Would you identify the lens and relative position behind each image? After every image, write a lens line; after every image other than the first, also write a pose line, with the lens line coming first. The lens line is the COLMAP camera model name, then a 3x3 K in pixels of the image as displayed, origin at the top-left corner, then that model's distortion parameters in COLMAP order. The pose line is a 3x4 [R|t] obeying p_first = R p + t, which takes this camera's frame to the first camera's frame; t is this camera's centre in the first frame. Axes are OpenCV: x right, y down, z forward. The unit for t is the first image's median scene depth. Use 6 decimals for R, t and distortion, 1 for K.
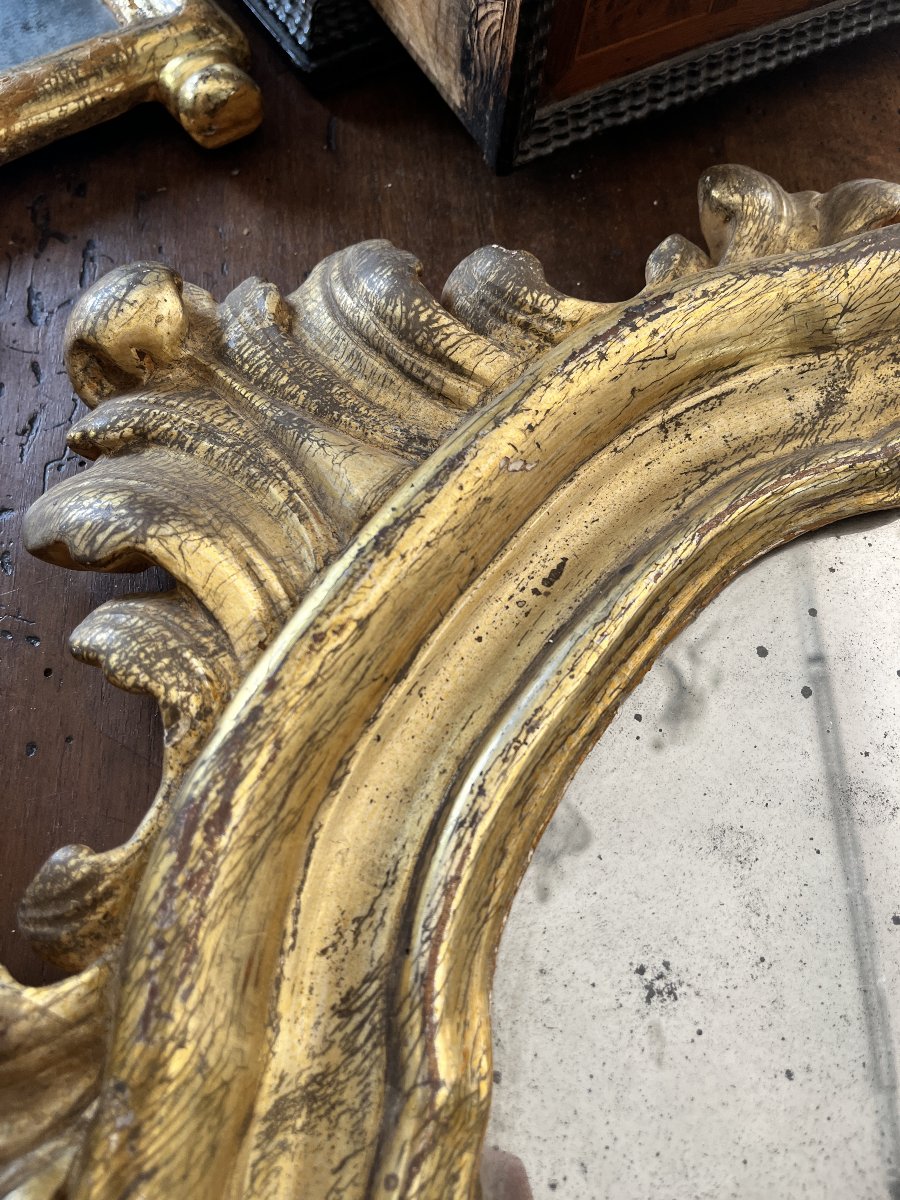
lens RADIAL K [[909.4, 0, 450.0], [0, 909.4, 600.0], [0, 0, 1]] dist [0.083579, -0.114350]
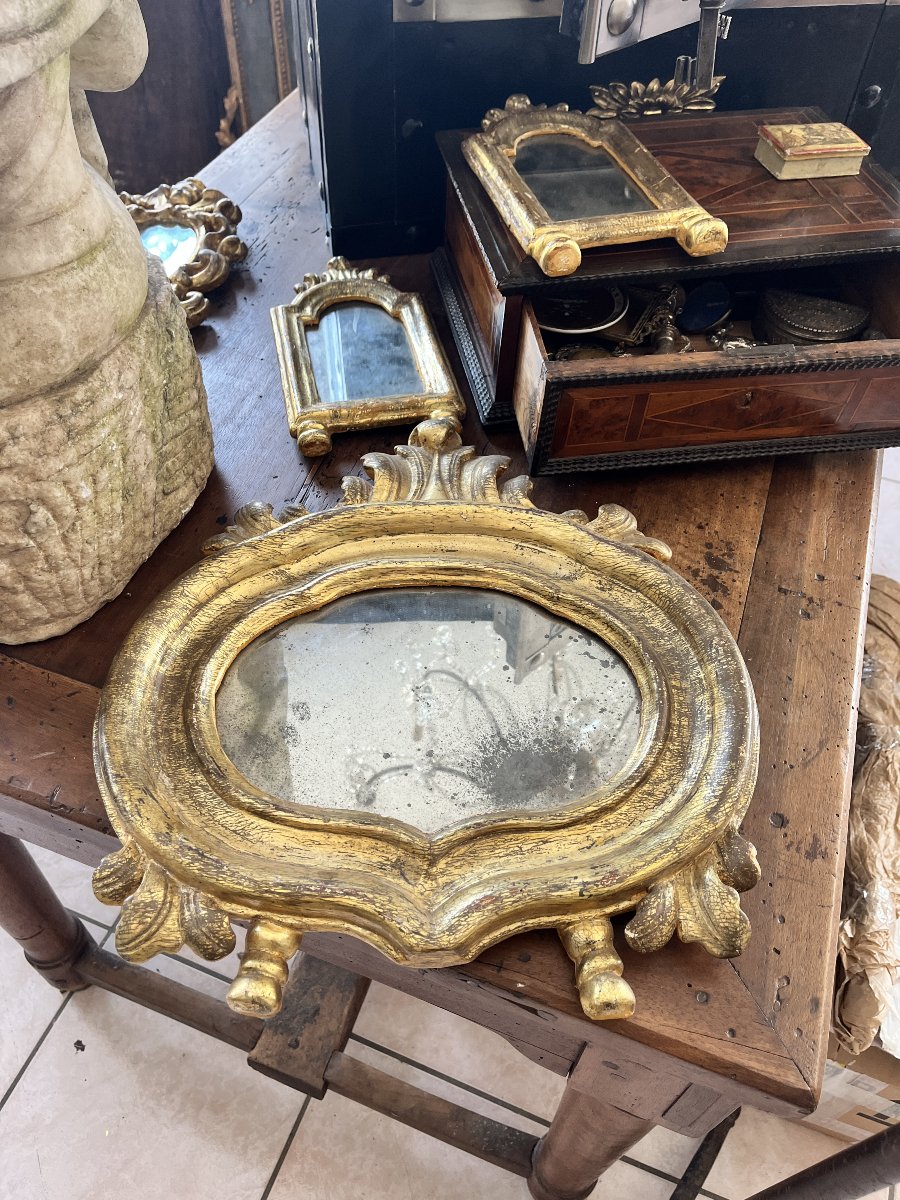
lens RADIAL K [[909.4, 0, 450.0], [0, 909.4, 600.0], [0, 0, 1]] dist [0.083579, -0.114350]
pose [[0.617644, 0.577194, -0.534194, 1.943326], [-0.712674, 0.698014, -0.069804, 0.320219], [0.332584, 0.423820, 0.842475, -1.610366]]
